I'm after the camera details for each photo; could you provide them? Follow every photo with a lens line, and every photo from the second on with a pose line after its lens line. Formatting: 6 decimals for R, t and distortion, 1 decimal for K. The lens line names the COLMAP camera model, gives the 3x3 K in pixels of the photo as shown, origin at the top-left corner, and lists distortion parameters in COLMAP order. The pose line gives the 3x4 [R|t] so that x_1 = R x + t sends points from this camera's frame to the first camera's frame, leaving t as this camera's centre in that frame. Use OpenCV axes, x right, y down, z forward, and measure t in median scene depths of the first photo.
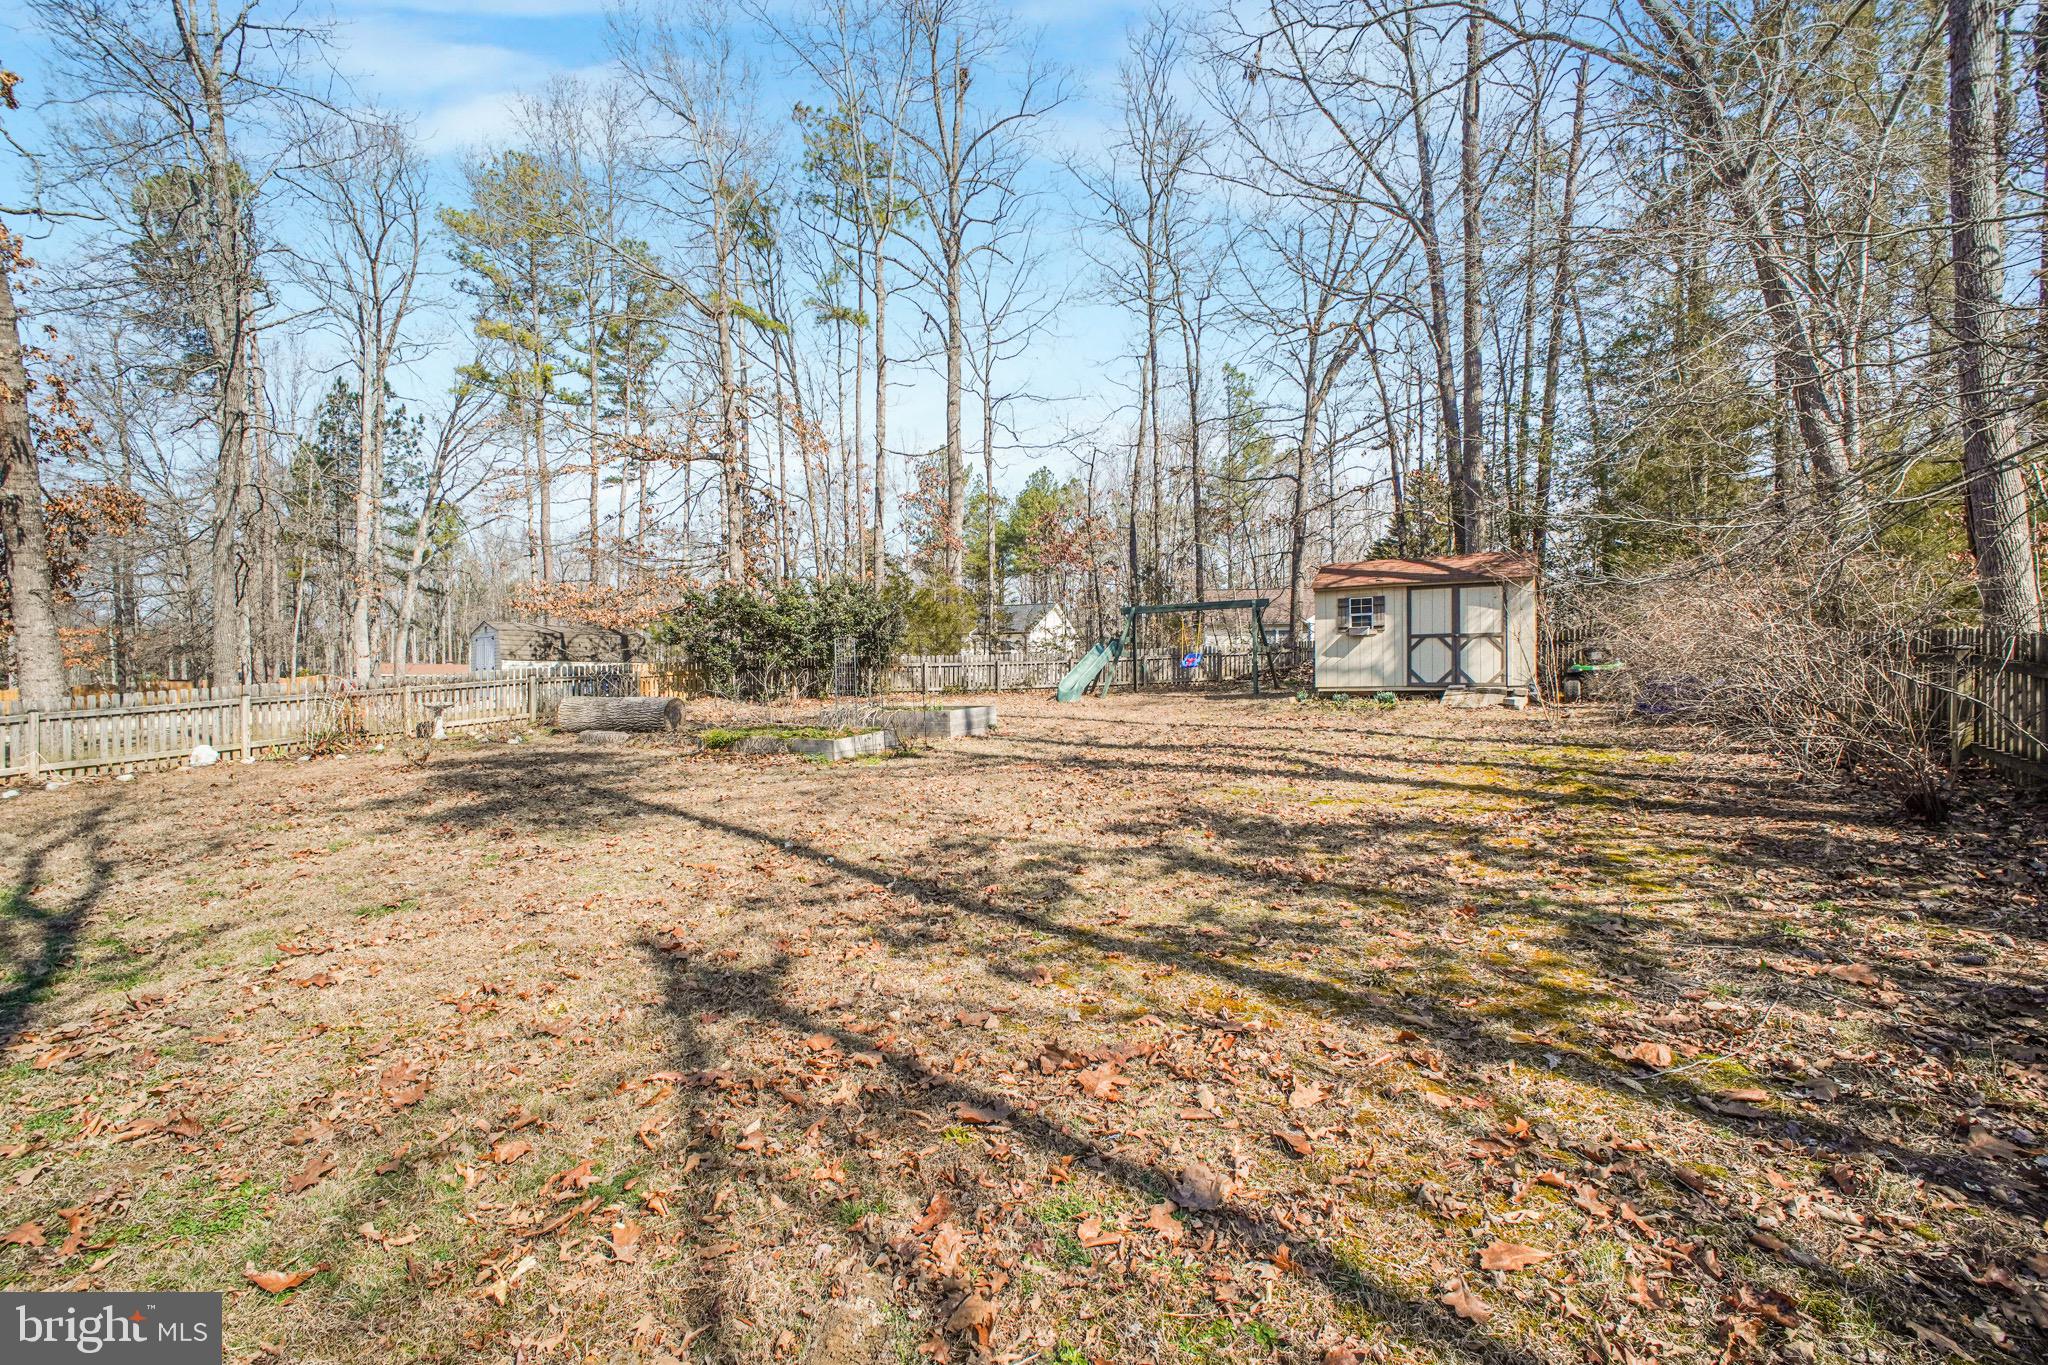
lens RADIAL K [[961.1, 0, 976.9], [0, 961.1, 691.8], [0, 0, 1]] dist [0.011043, -0.000402]
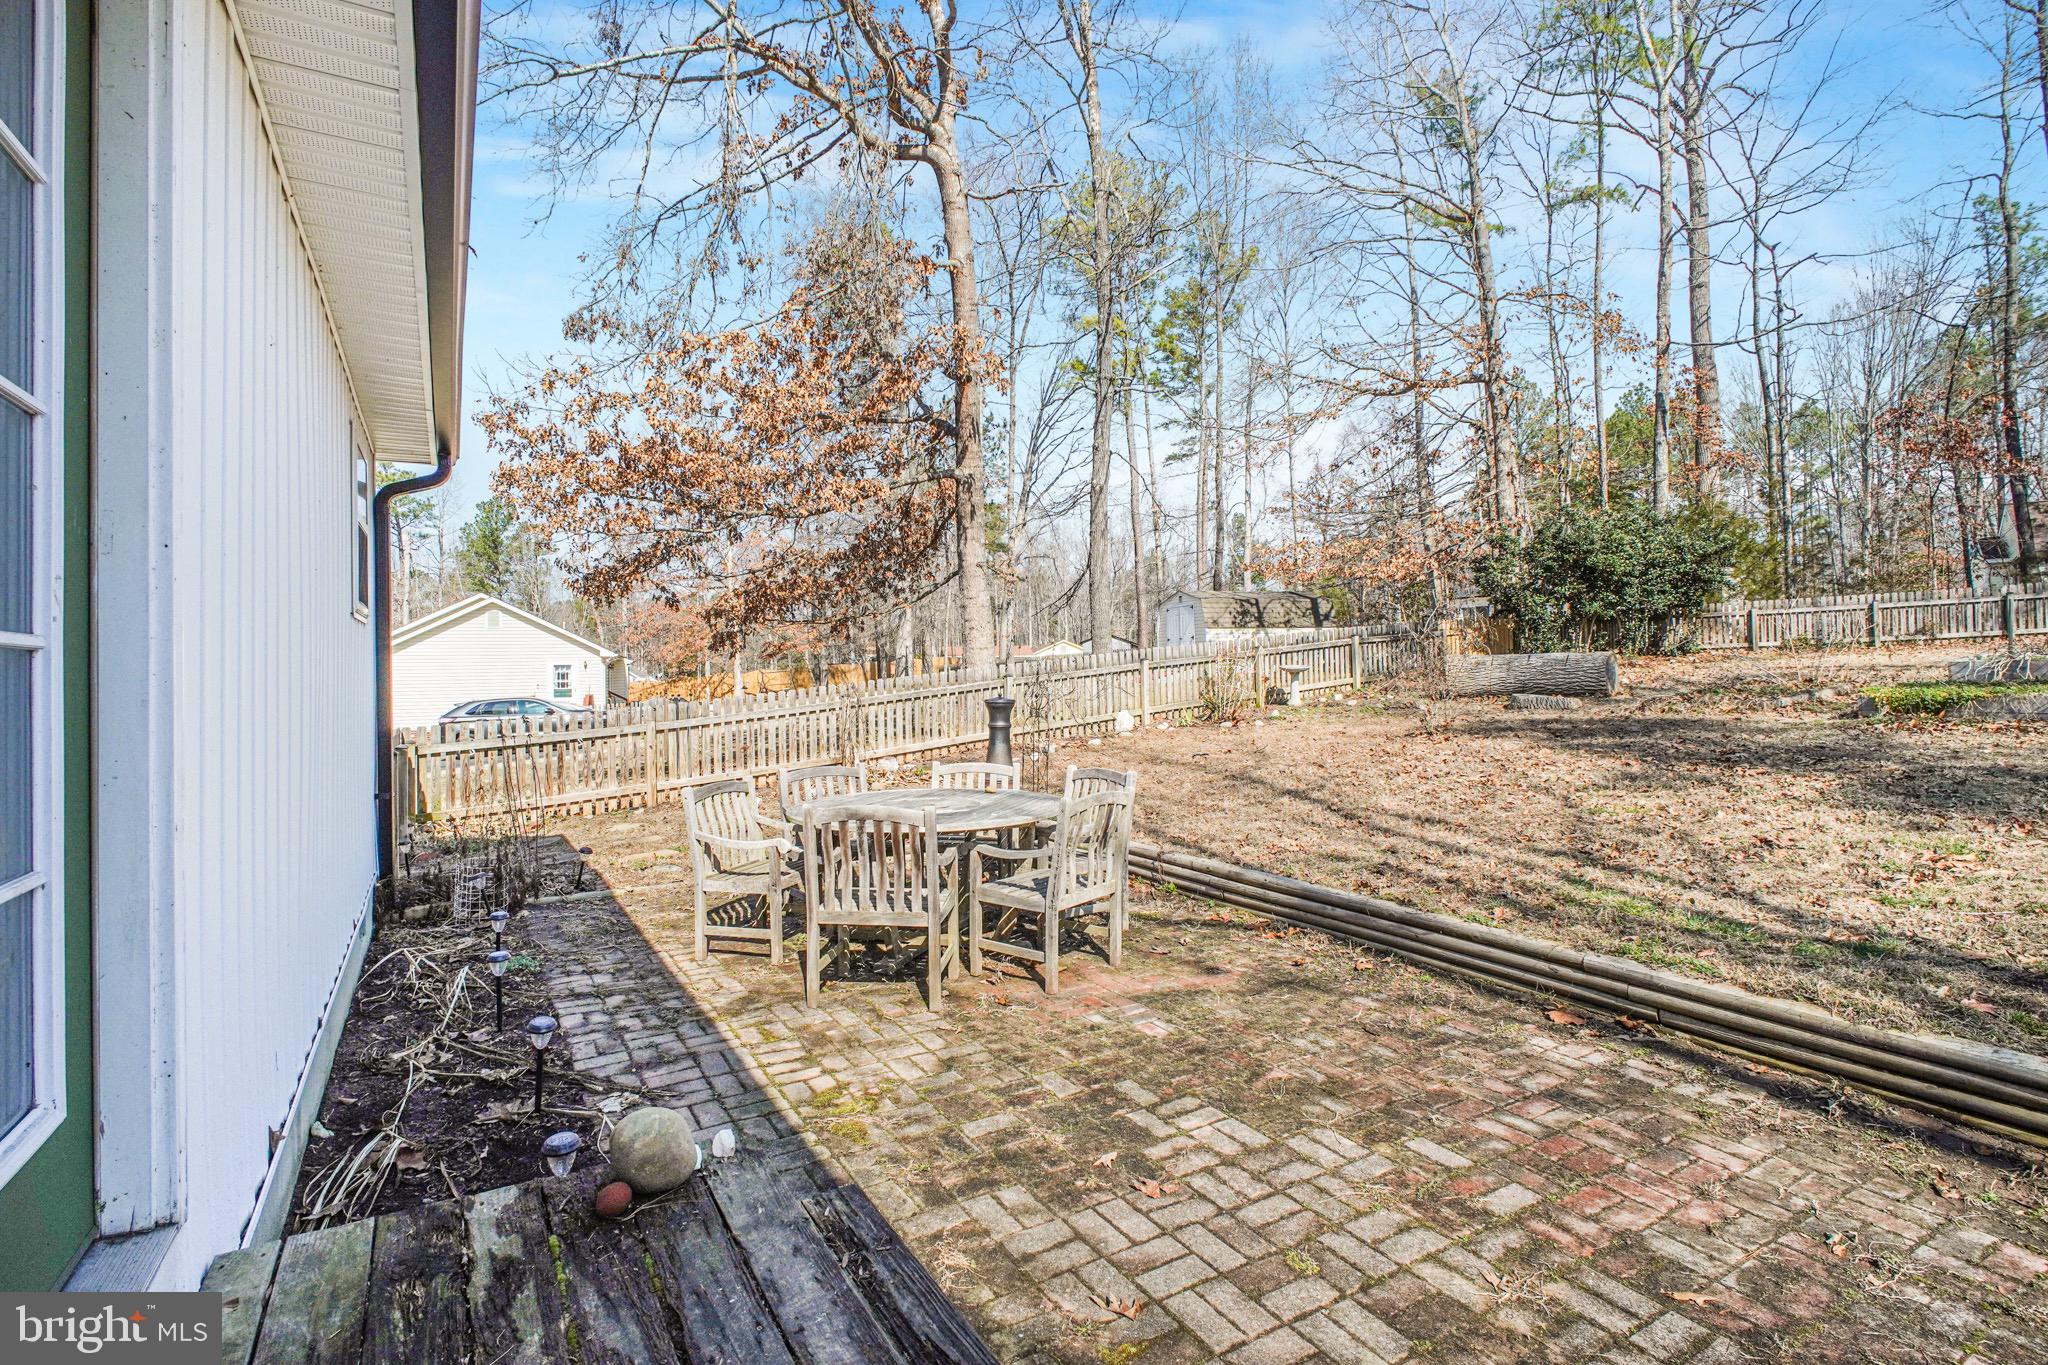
lens RADIAL K [[992.7, 0, 1026.8], [0, 992.7, 615.1], [0, 0, 1]] dist [-0.011220, -0.000578]
pose [[0.893899, -0.046024, -0.445899, -0.328566], [0.022529, 0.998071, -0.057852, 0.010595], [0.447701, 0.041668, 0.893212, 0.049276]]
